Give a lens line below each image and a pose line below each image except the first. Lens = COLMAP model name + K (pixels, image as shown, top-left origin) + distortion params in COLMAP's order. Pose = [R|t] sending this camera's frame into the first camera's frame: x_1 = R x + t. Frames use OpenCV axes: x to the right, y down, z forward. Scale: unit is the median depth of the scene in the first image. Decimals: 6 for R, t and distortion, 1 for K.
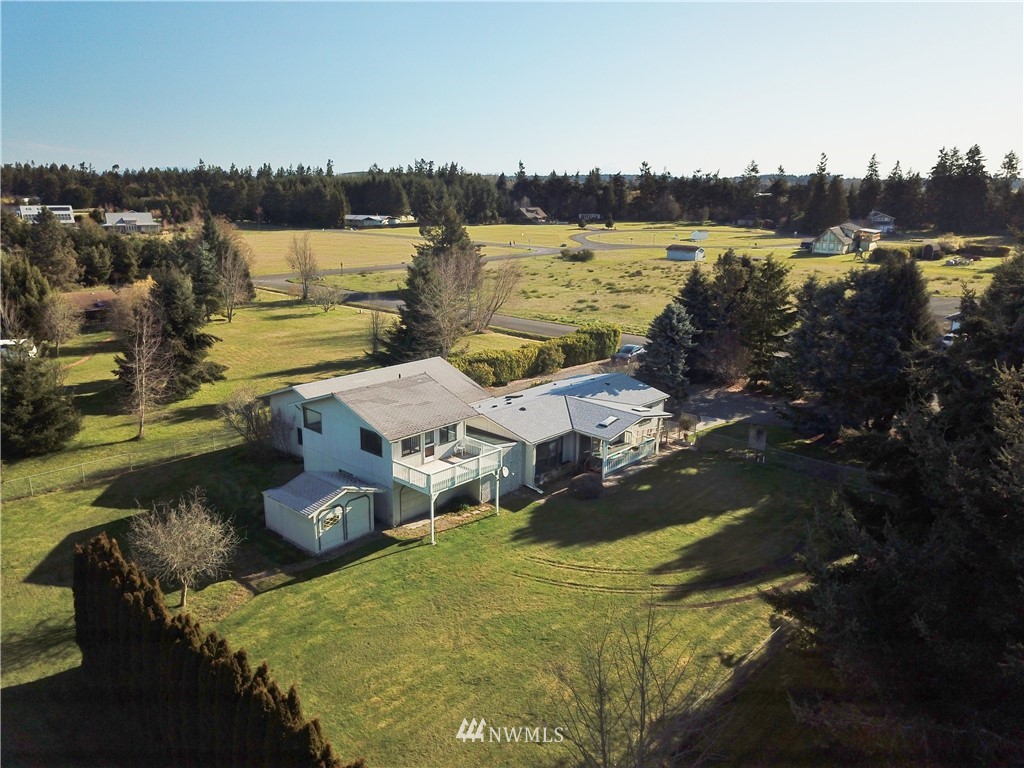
lens RADIAL K [[770.2, 0, 512.0], [0, 770.2, 384.0], [0, 0, 1]] dist [0.000753, 0.000096]
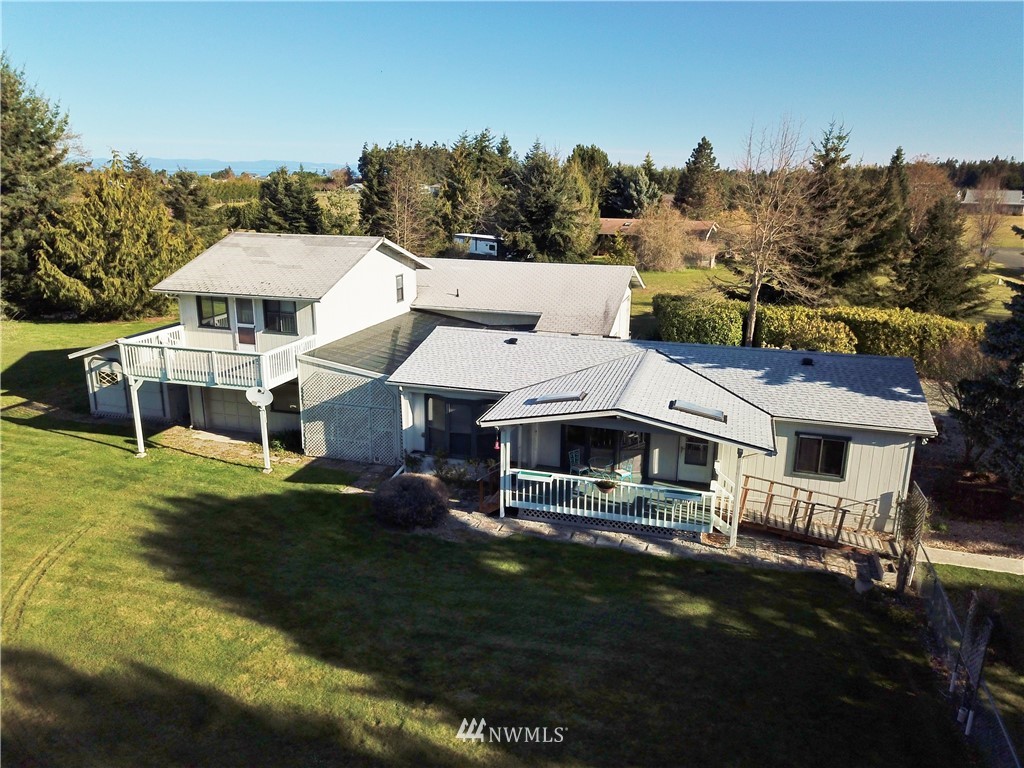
lens RADIAL K [[795.9, 0, 513.4], [0, 795.9, 398.6], [0, 0, 1]] dist [-0.003627, 0.008246]
pose [[0.457900, 0.252390, -0.852424, 0.541107], [-0.235344, 0.959059, 0.157542, -0.014057], [0.857287, 0.128474, 0.498551, 0.854444]]
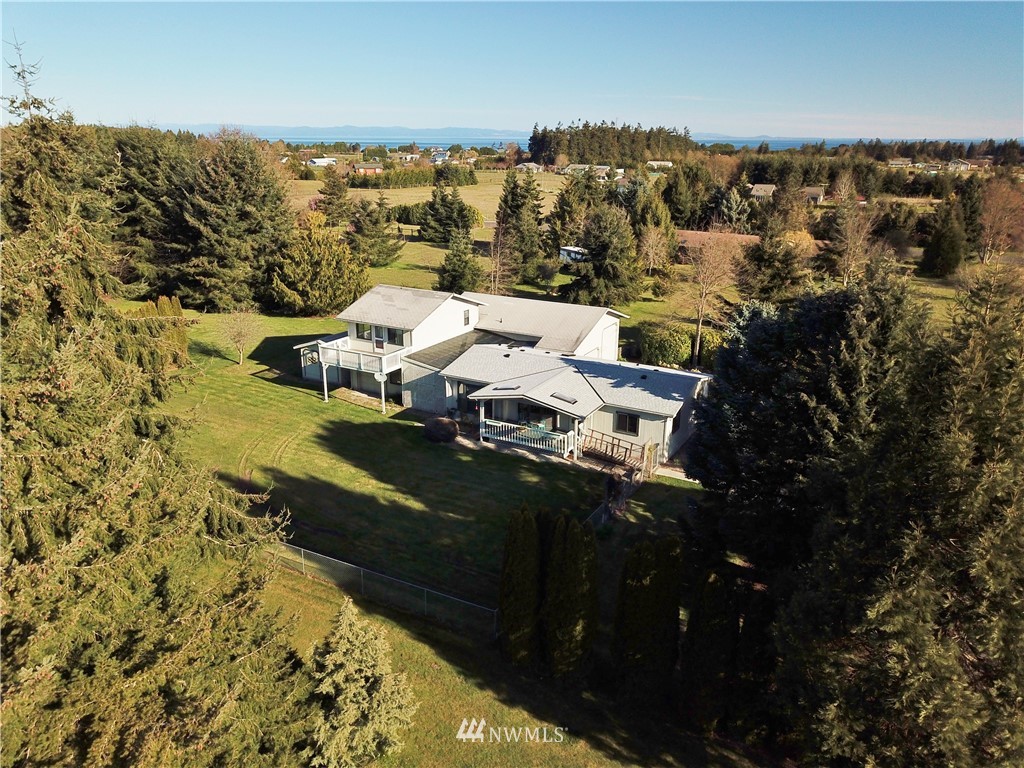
lens RADIAL K [[770.2, 0, 512.0], [0, 770.2, 384.0], [0, 0, 1]] dist [0.000753, 0.000096]
pose [[0.263050, 0.293672, -0.919000, 1.066038], [-0.256257, 0.939599, 0.226905, -0.178894], [0.930127, 0.175813, 0.322417, 0.797996]]
